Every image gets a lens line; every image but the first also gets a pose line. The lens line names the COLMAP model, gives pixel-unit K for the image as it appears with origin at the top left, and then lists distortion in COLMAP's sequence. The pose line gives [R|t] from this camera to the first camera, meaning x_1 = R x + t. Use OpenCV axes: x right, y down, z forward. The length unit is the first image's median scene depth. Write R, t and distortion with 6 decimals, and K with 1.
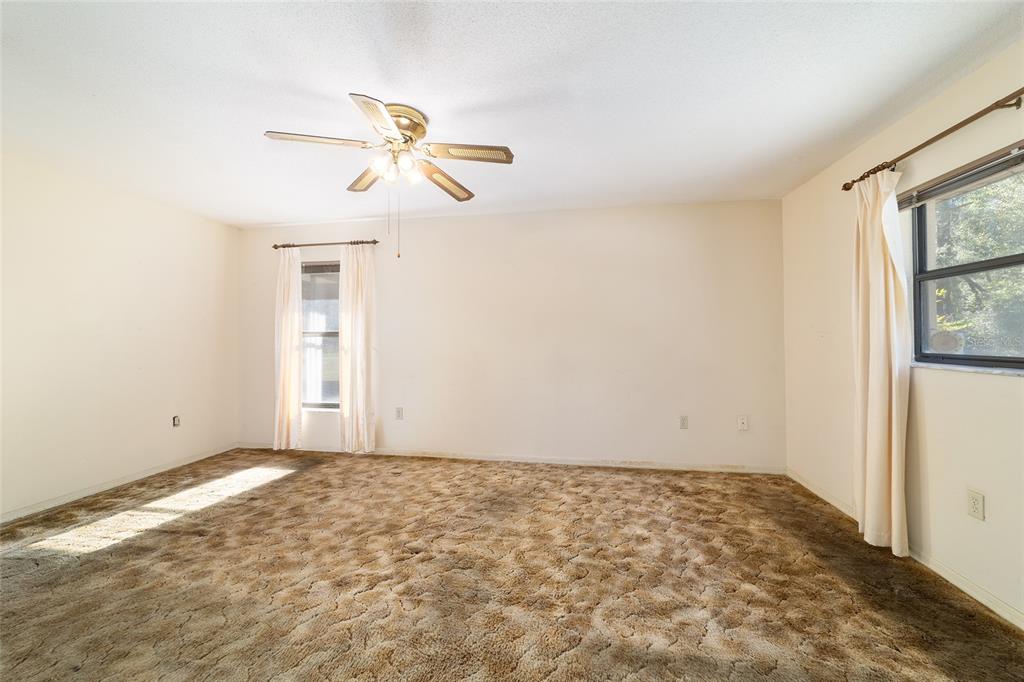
lens RADIAL K [[392.5, 0, 512.1], [0, 392.5, 329.4], [0, 0, 1]] dist [-0.016877, 0.008341]
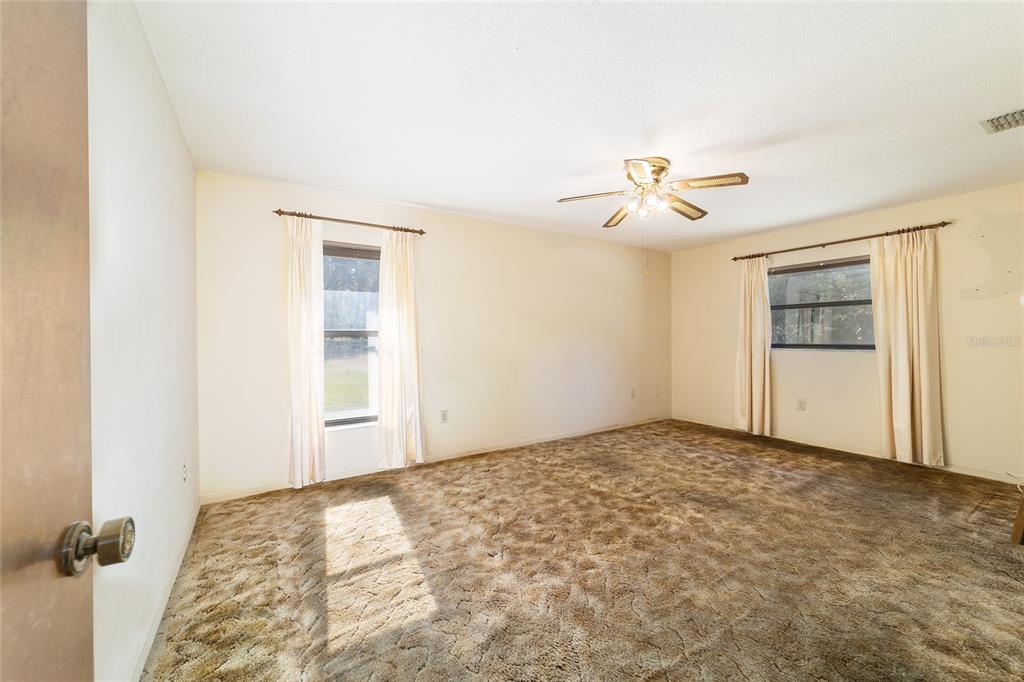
lens RADIAL K [[392.0, 0, 507.4], [0, 392.0, 336.8], [0, 0, 1]] dist [-0.012552, 0.000412]
pose [[0.746679, 0.000728, 0.665185, -1.085916], [-0.007687, 0.999942, 0.007536, 0.015281], [-0.665141, -0.010740, 0.746641, 0.246987]]
